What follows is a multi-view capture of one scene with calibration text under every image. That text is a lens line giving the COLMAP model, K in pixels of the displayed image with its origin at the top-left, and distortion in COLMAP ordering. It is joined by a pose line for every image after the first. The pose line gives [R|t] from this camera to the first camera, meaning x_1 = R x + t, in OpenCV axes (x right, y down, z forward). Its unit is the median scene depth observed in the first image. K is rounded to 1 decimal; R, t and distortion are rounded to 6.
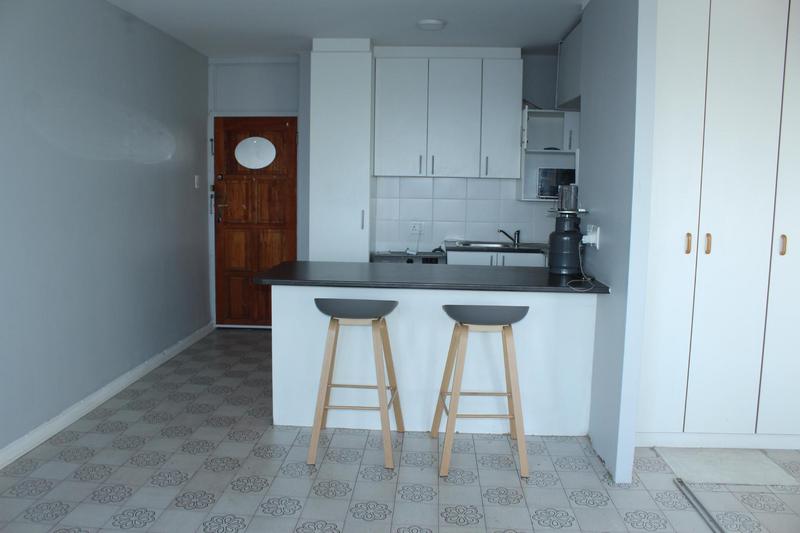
lens RADIAL K [[669.7, 0, 384.4], [0, 669.7, 263.9], [0, 0, 1]] dist [-0.166648, 0.152871]
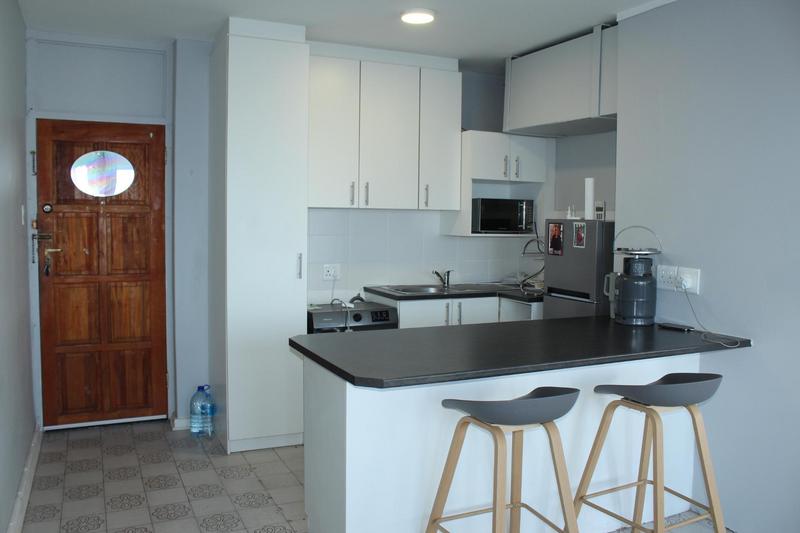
lens RADIAL K [[669.7, 0, 384.4], [0, 669.7, 263.9], [0, 0, 1]] dist [-0.166648, 0.152871]
pose [[0.878175, -0.036726, 0.476928, -0.264545], [0.056737, 0.998007, -0.027617, -0.037058], [-0.474964, 0.051312, 0.878508, 0.262081]]
